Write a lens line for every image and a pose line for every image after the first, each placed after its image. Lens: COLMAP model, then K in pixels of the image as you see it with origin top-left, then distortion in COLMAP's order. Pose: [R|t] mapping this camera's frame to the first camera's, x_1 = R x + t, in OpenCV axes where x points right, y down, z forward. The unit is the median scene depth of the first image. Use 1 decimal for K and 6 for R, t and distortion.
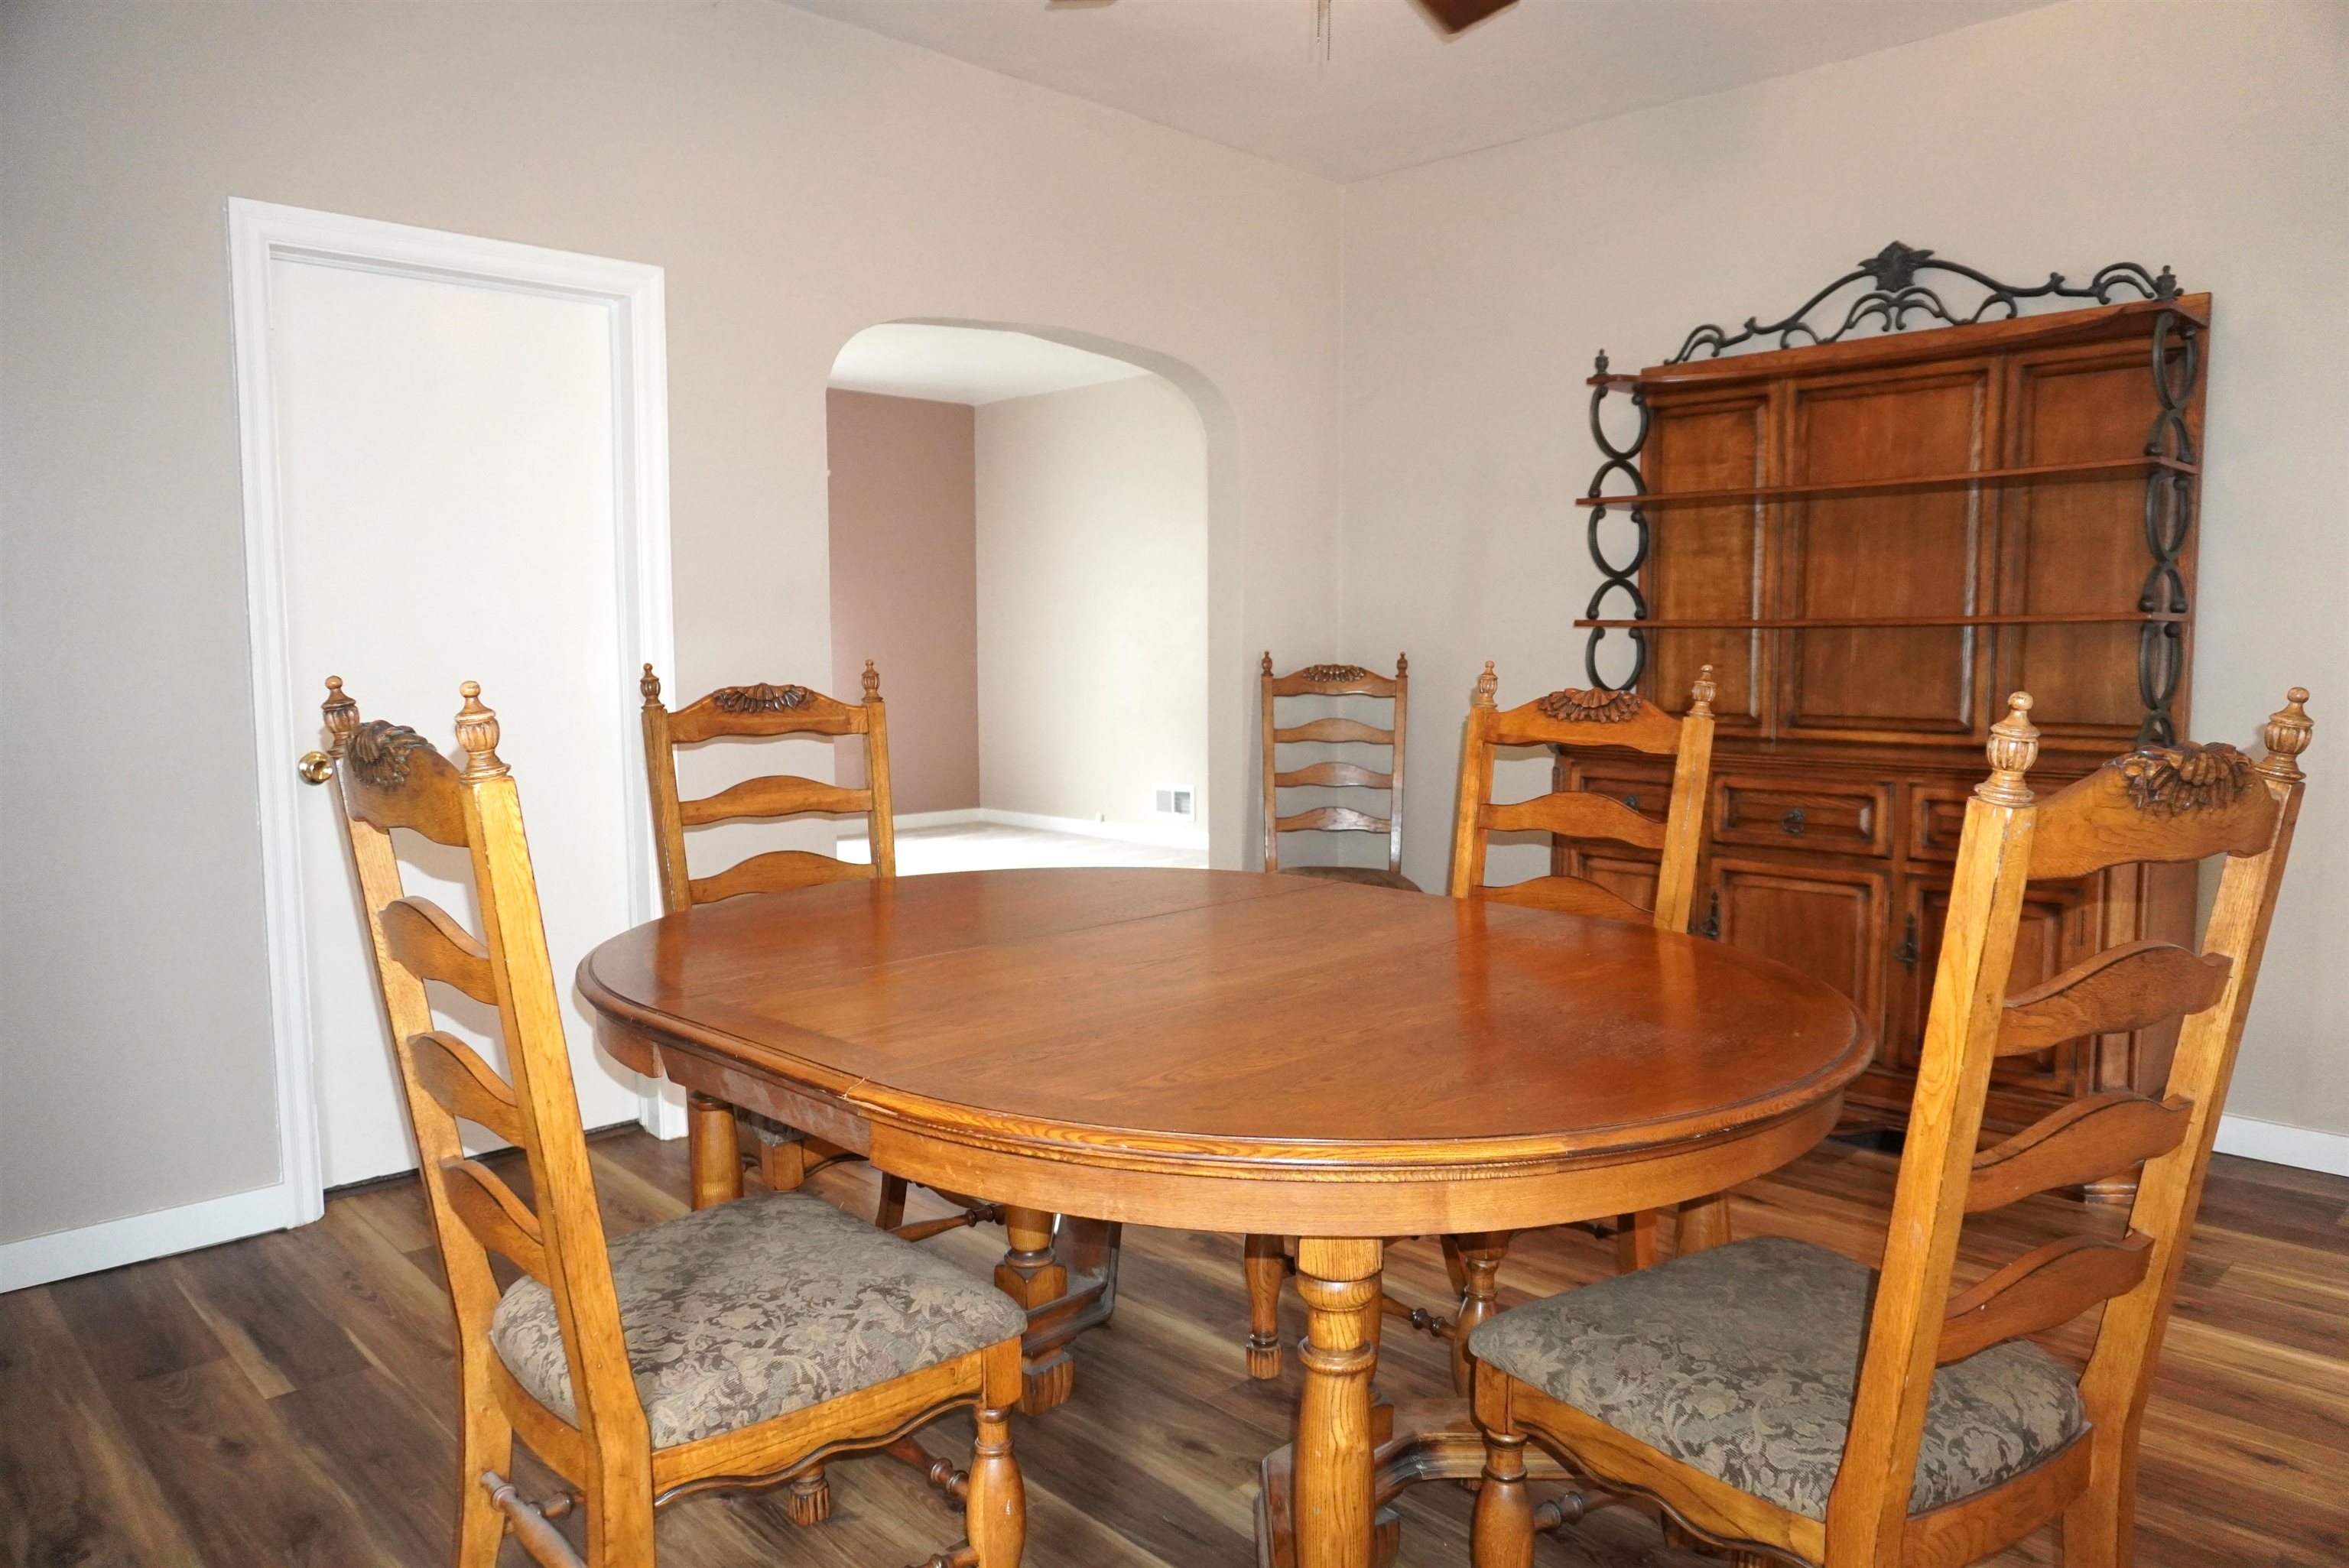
lens RADIAL K [[1578.5, 0, 1175.8], [0, 1578.5, 790.9], [0, 0, 1]] dist [-0.035190, 0.009489]
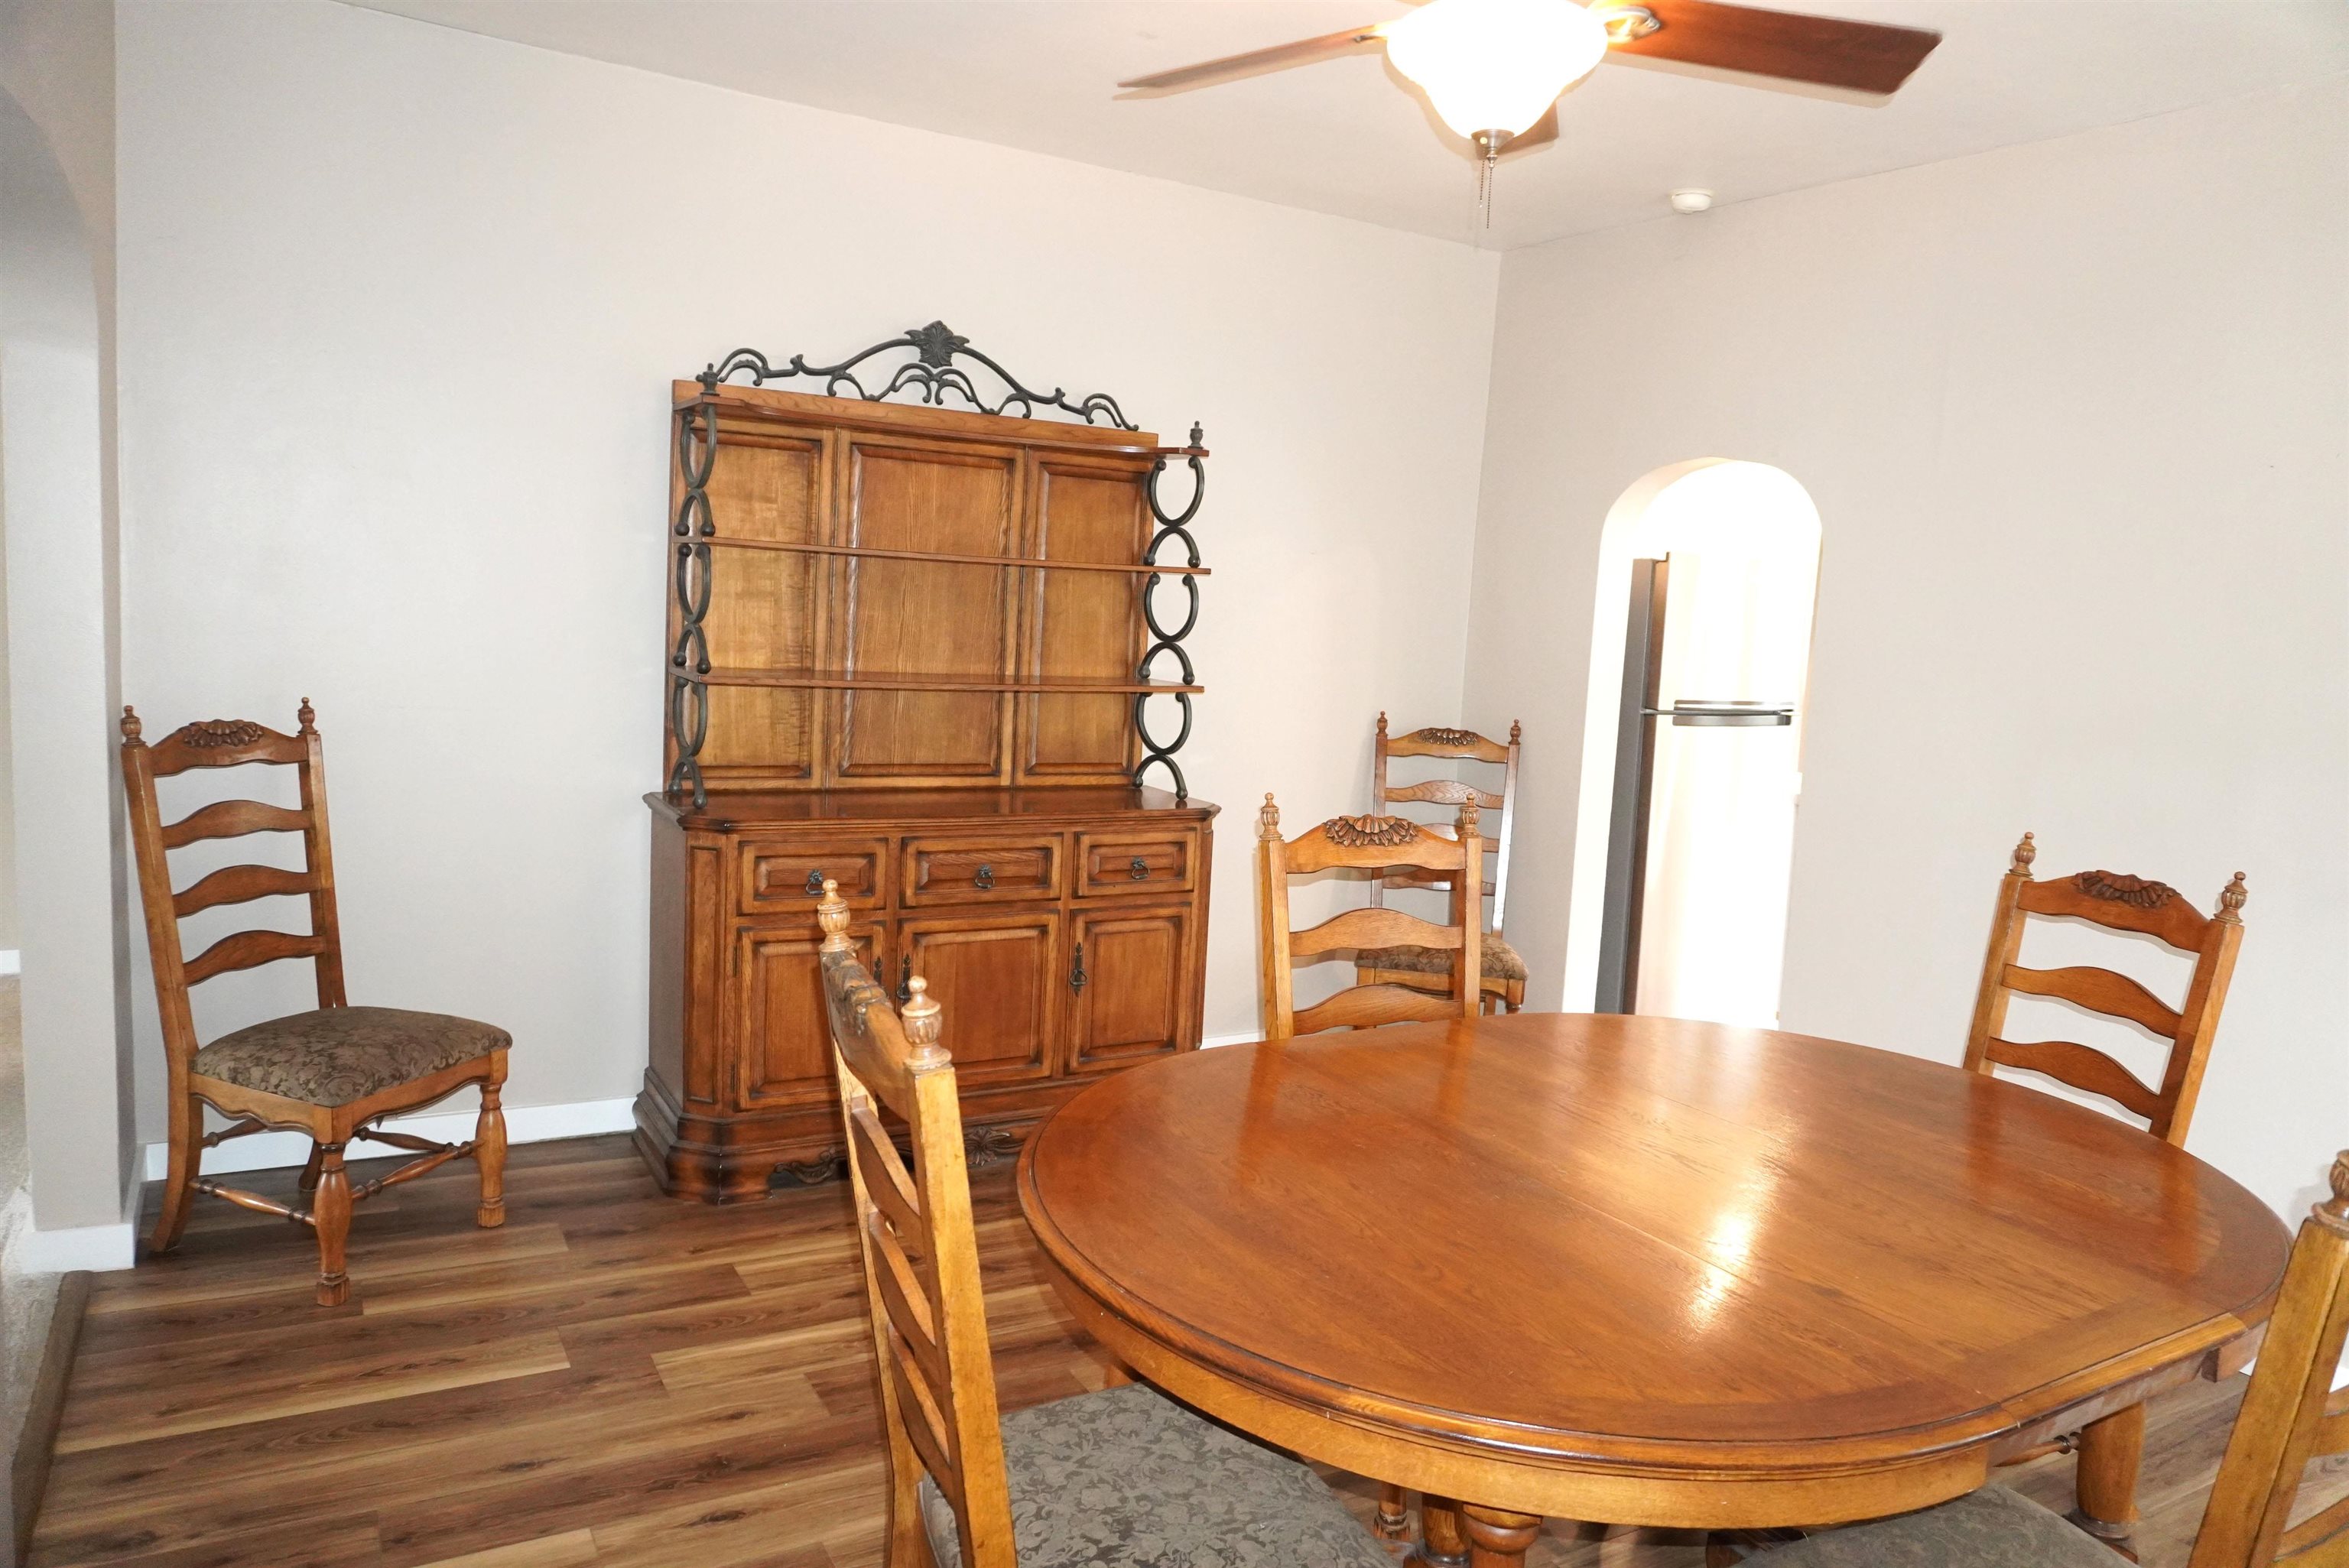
lens RADIAL K [[1578.5, 0, 1176.3], [0, 1578.5, 786.6], [0, 0, 1]] dist [-0.035190, 0.009489]
pose [[0.237403, -0.101042, 0.966142, -0.565848], [0.031487, 0.994853, 0.096308, -0.132212], [-0.970901, 0.007557, 0.239363, 0.581713]]
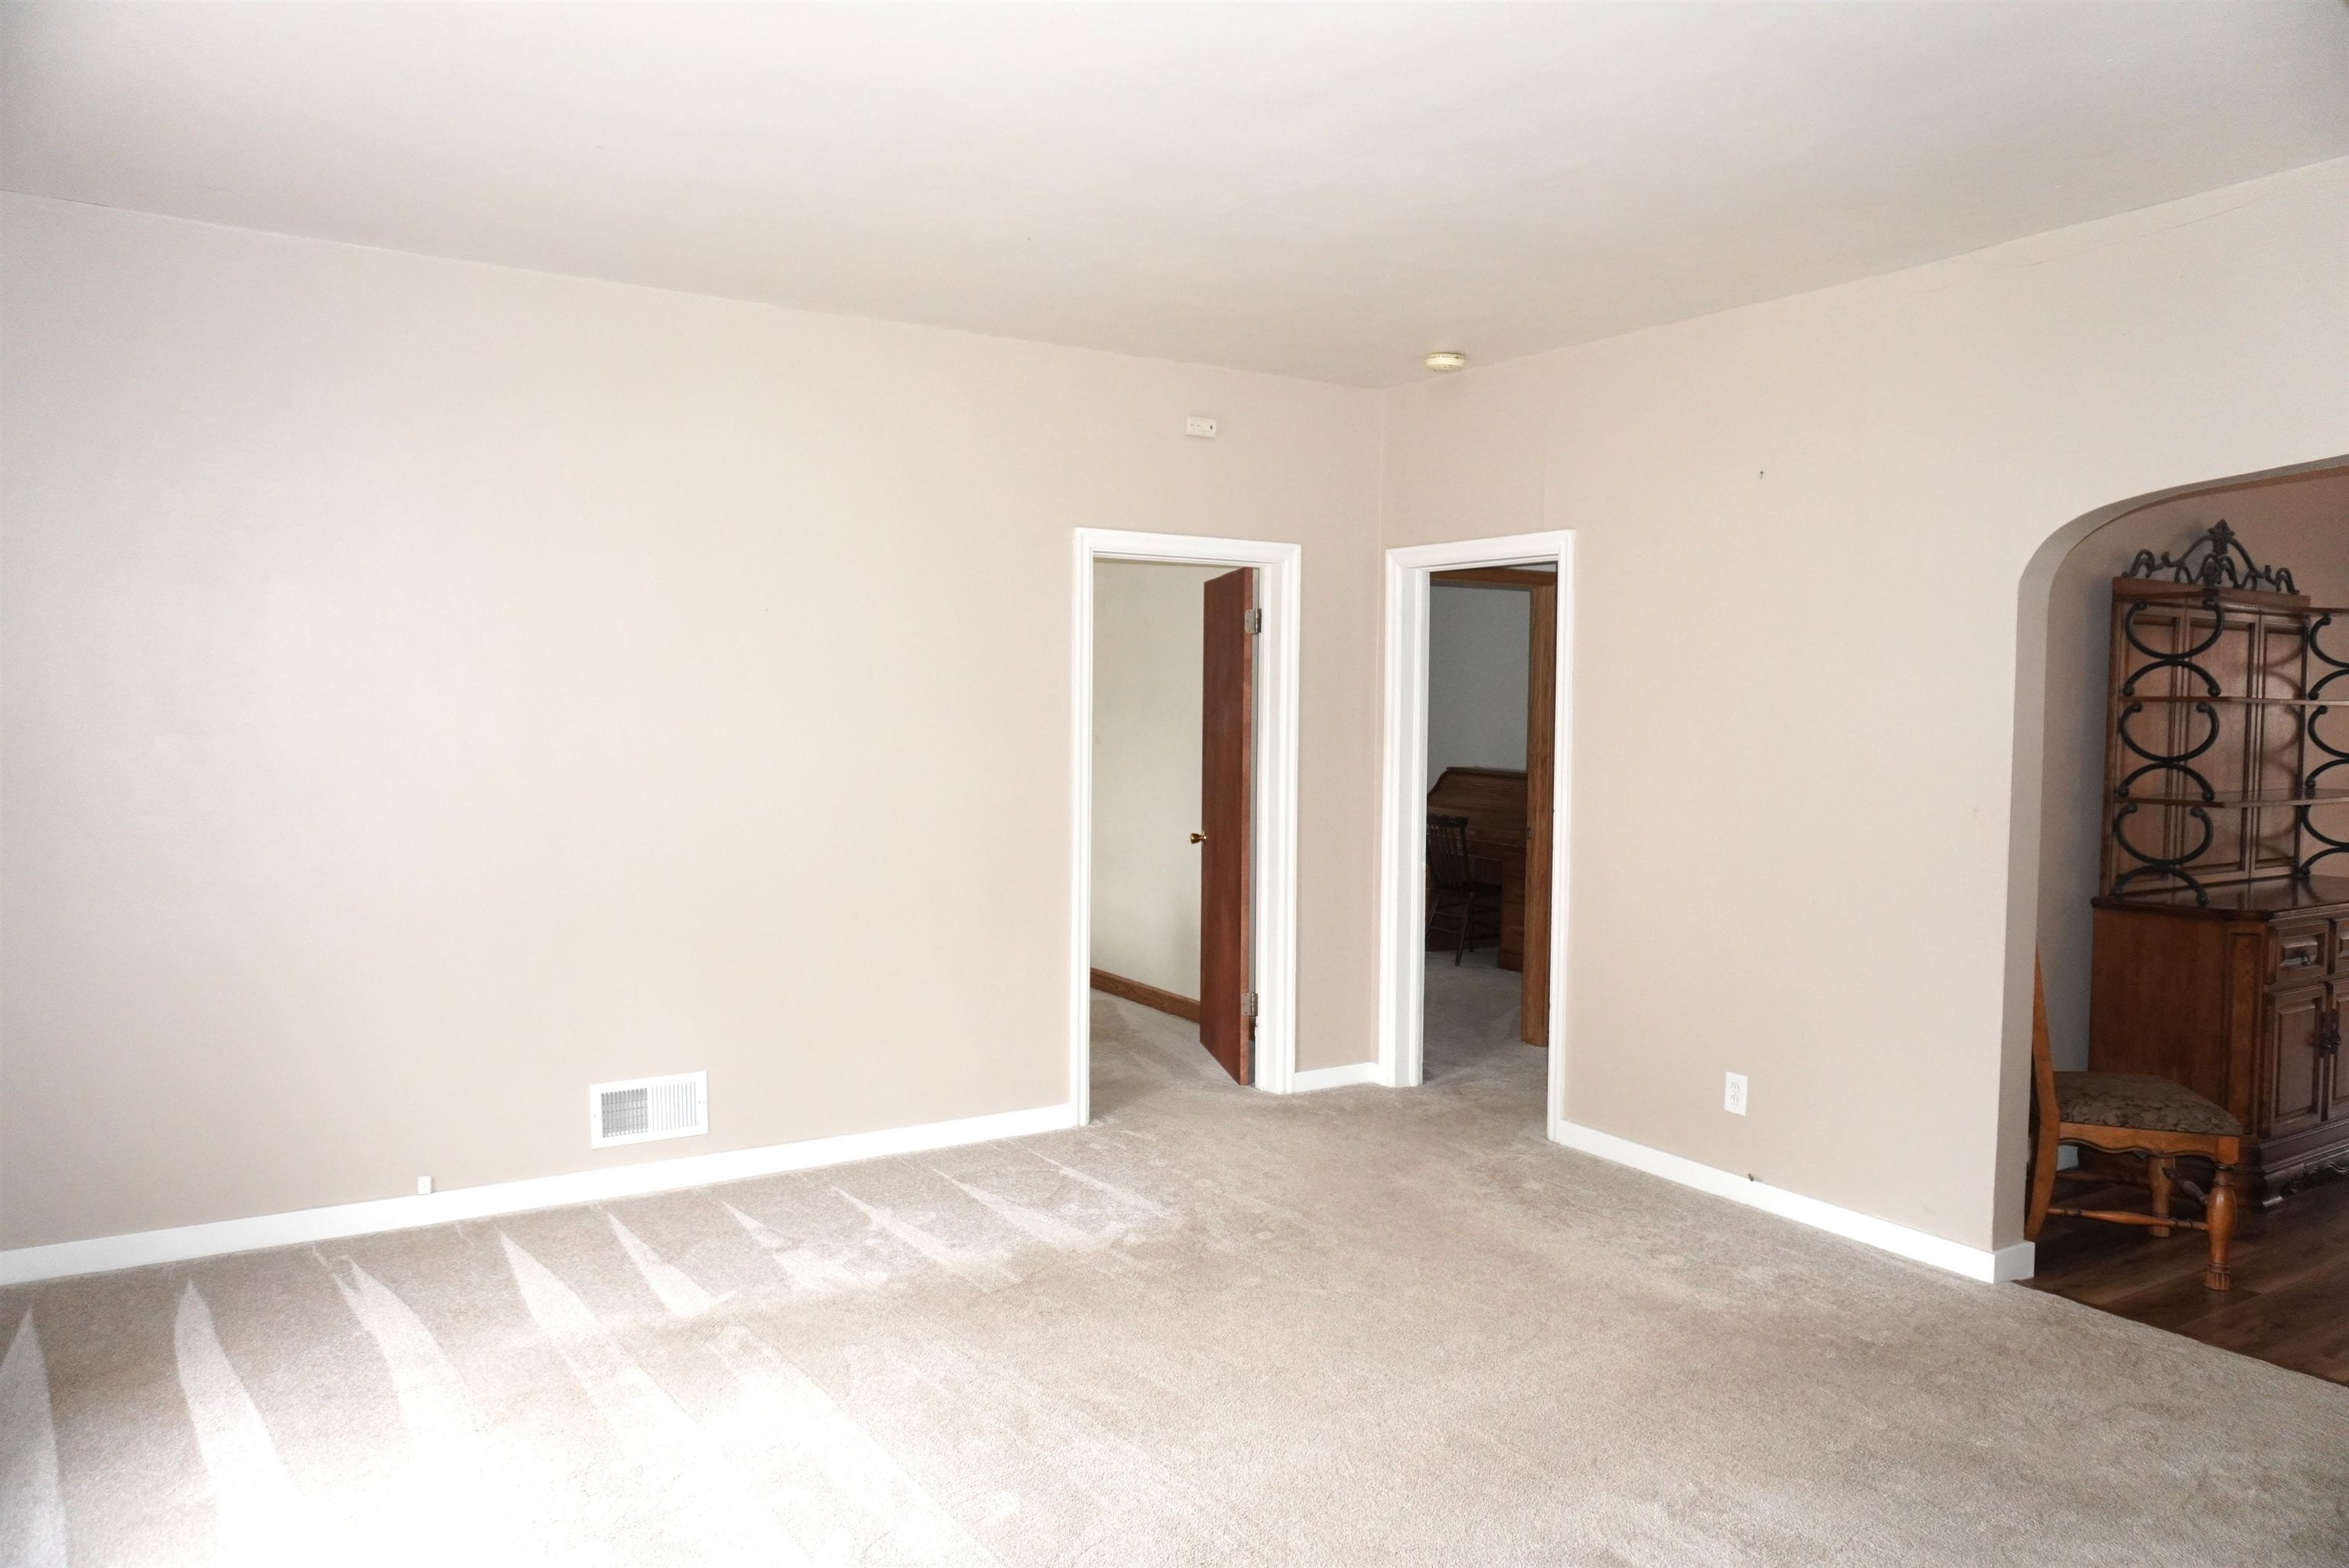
lens RADIAL K [[1578.5, 0, 1176.1], [0, 1578.5, 779.3], [0, 0, 1]] dist [-0.035190, 0.009489]
pose [[0.199296, -0.035615, 0.979292, -1.065493], [0.084027, 0.996280, 0.019133, -0.225224], [-0.976330, 0.078474, 0.201547, 1.625975]]
